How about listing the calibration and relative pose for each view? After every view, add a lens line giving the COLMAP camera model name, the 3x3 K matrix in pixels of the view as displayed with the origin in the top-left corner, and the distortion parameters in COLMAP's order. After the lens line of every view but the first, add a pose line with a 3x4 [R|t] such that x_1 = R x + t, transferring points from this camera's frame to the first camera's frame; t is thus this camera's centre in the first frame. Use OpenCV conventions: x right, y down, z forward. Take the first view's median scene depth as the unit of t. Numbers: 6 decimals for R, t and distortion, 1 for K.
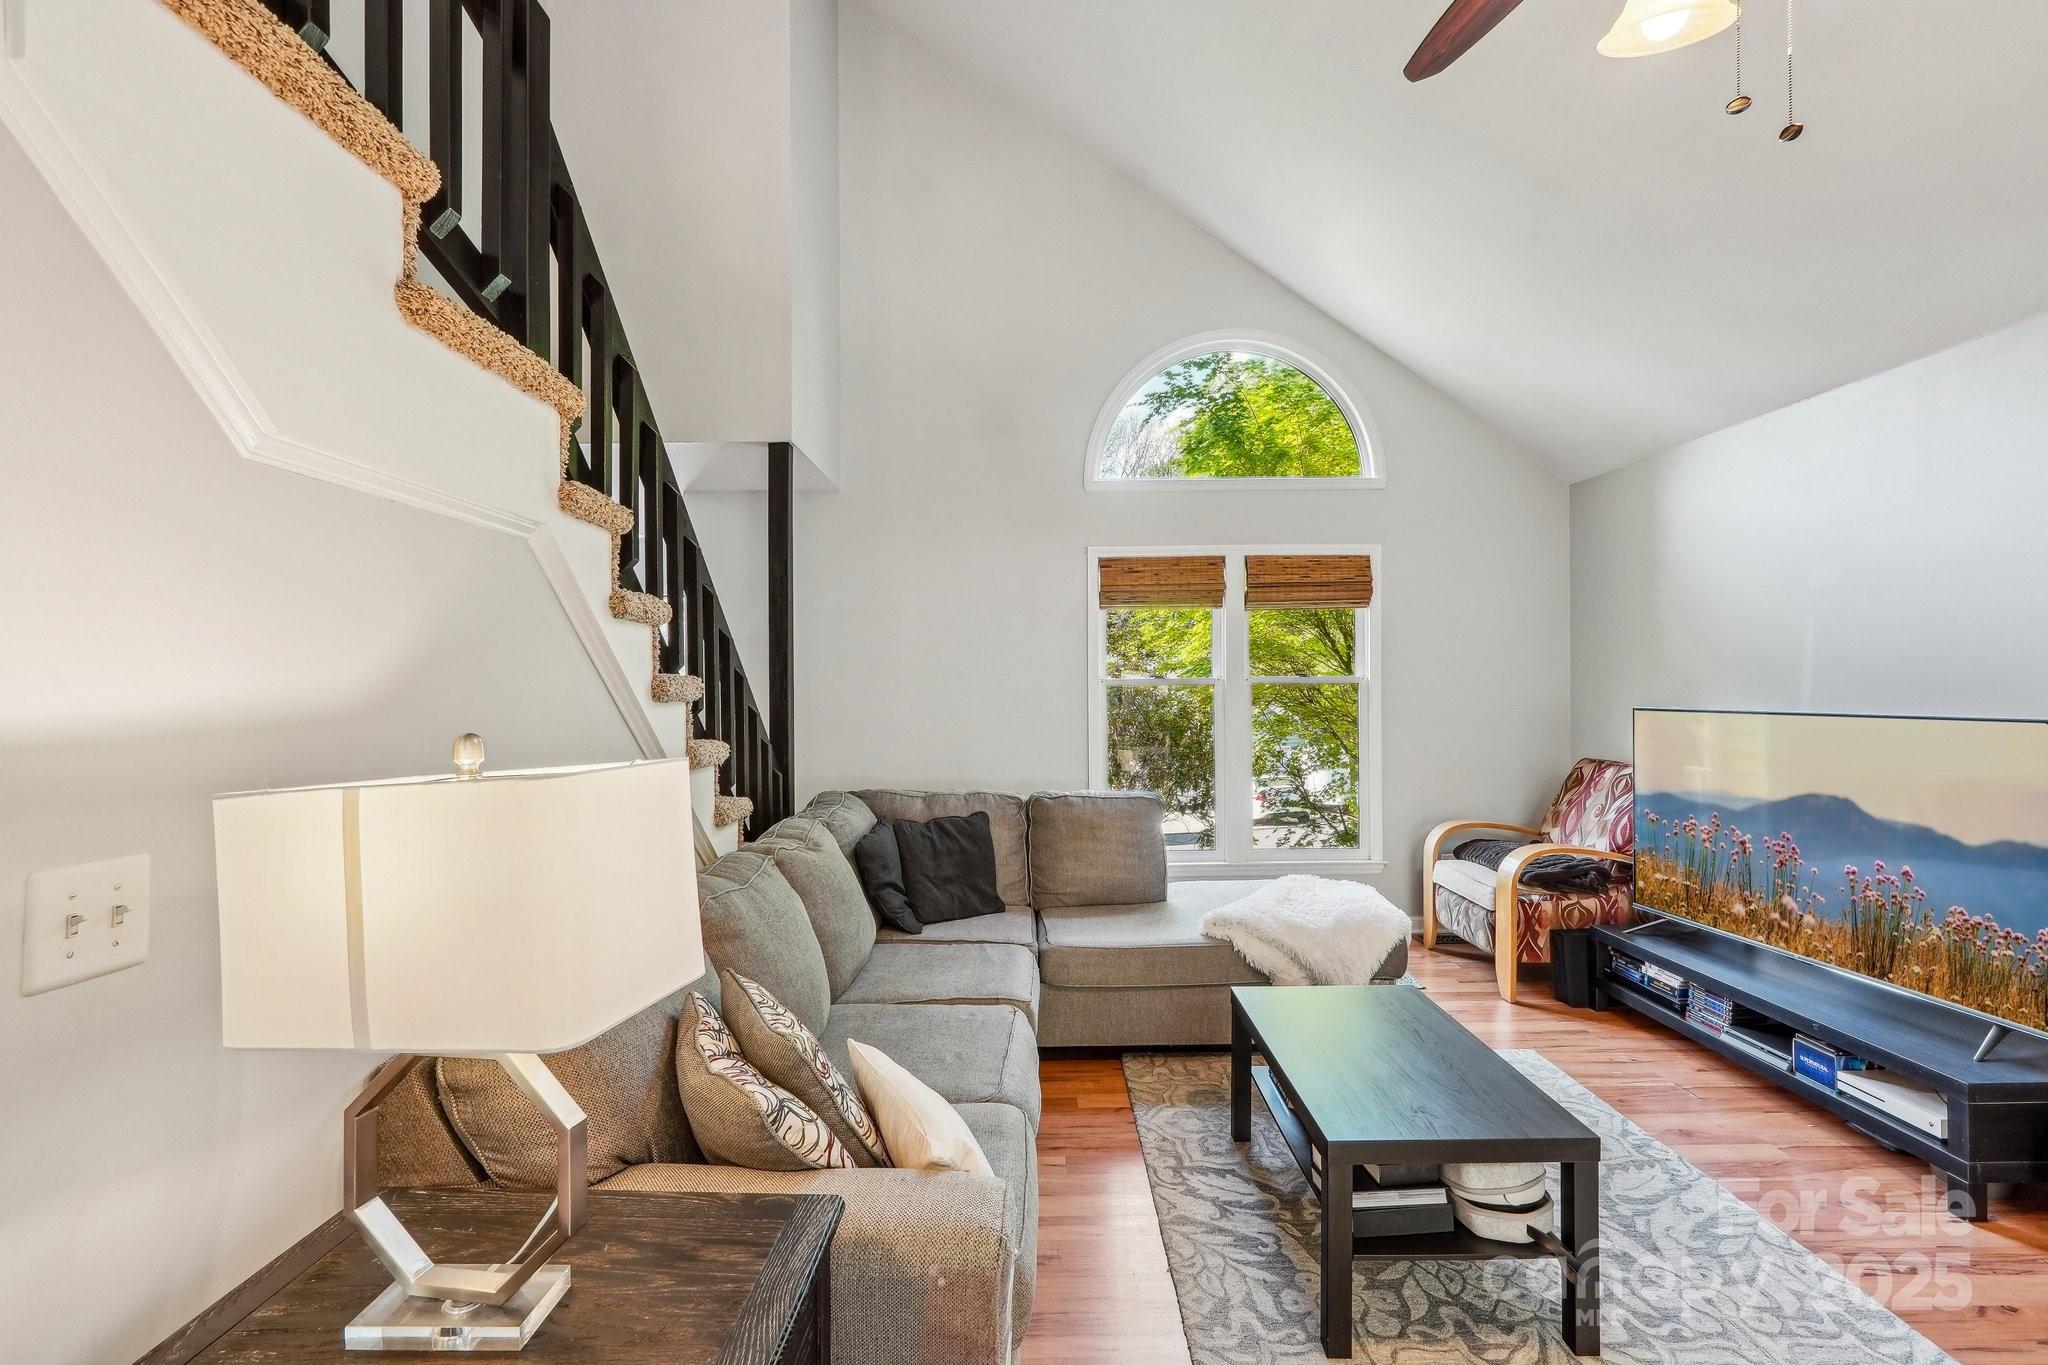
lens RADIAL K [[904.3, 0, 1040.6], [0, 904.3, 688.0], [0, 0, 1]] dist [-0.002402, 0.000134]
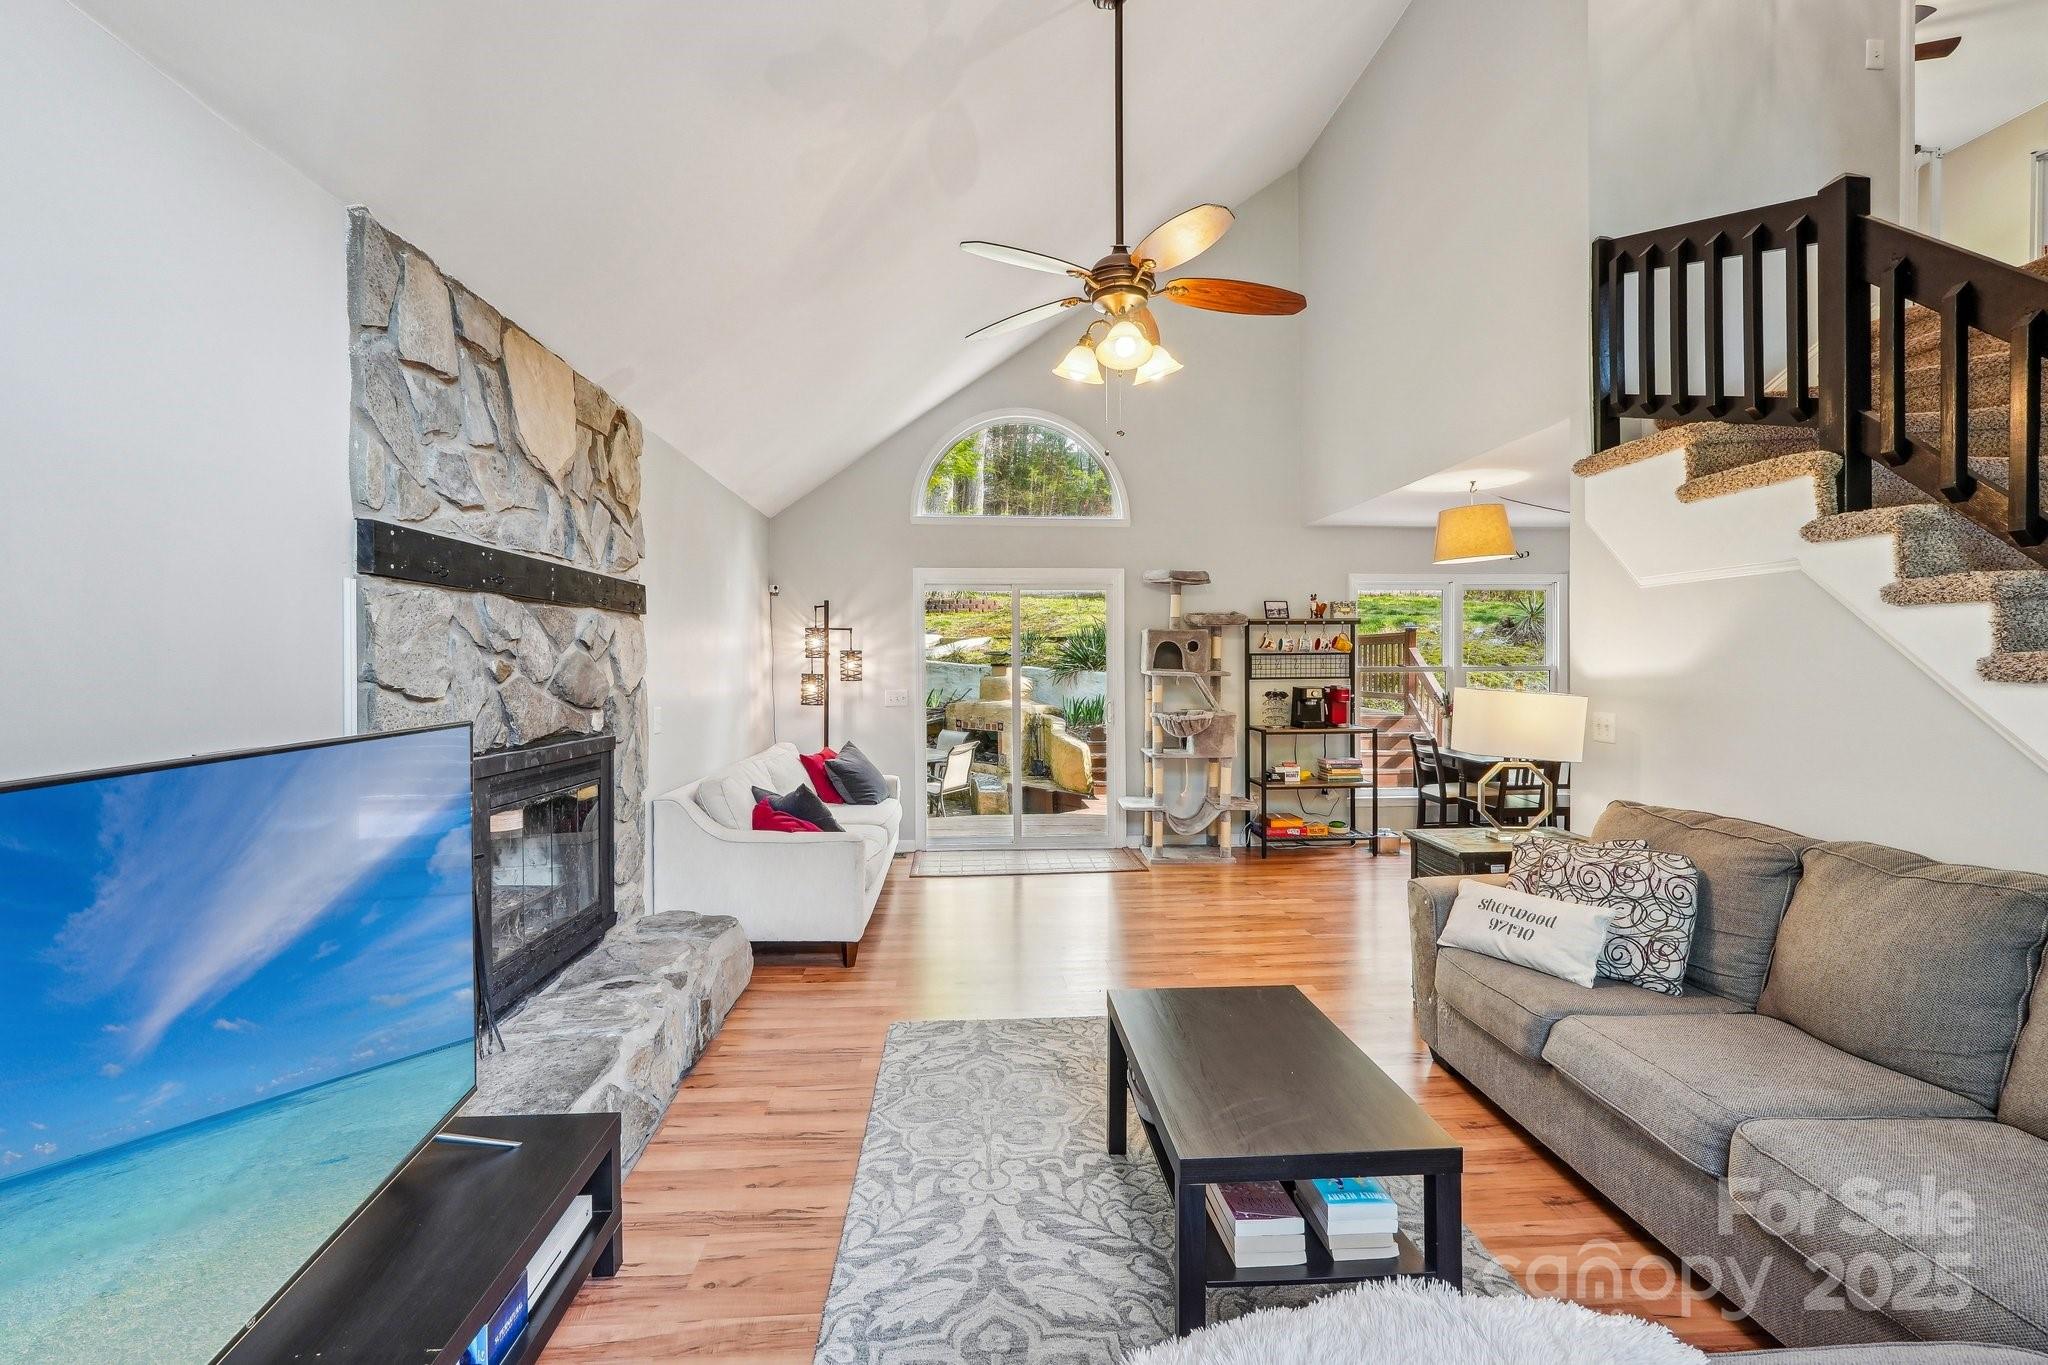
lens RADIAL K [[895.5, 0, 1027.1], [0, 895.5, 669.8], [0, 0, 1]] dist [-0.004453, 0.000051]
pose [[-0.998425, 0.010494, -0.055105, 0.375418], [0.010069, 0.999917, 0.007984, -0.008671], [0.055185, 0.007416, -0.998449, 1.105585]]
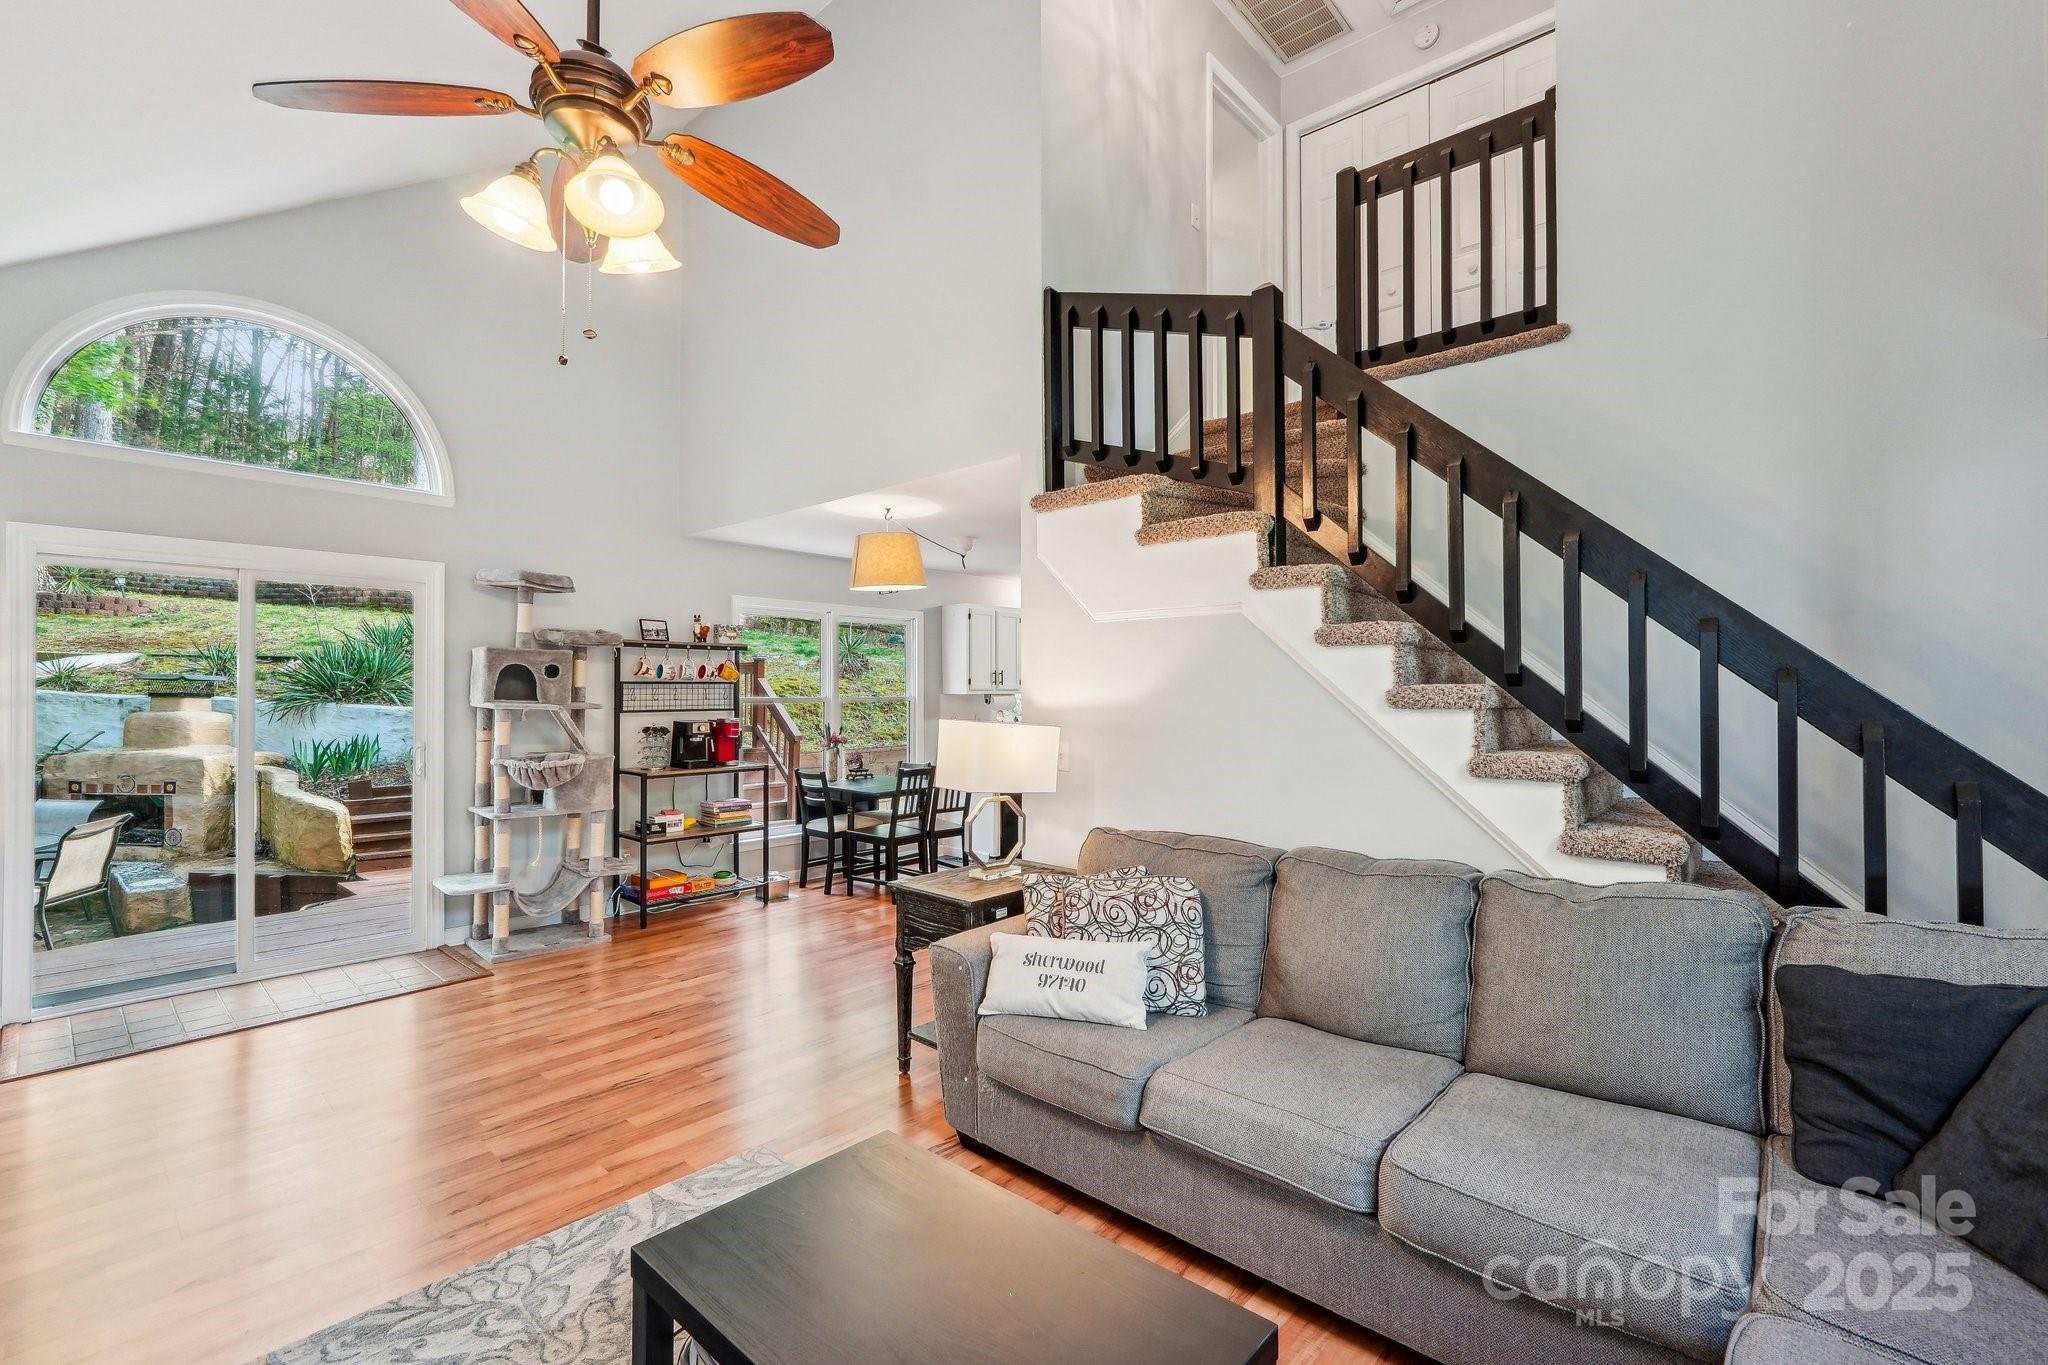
lens RADIAL K [[885.5, 0, 1032.5], [0, 885.5, 681.2], [0, 0, 1]] dist [-0.017778, 0.006979]
pose [[-0.673958, -0.003978, -0.738759, 0.445480], [0.003728, 0.999954, -0.008785, -0.007496], [0.738760, -0.008674, -0.673912, 0.842366]]
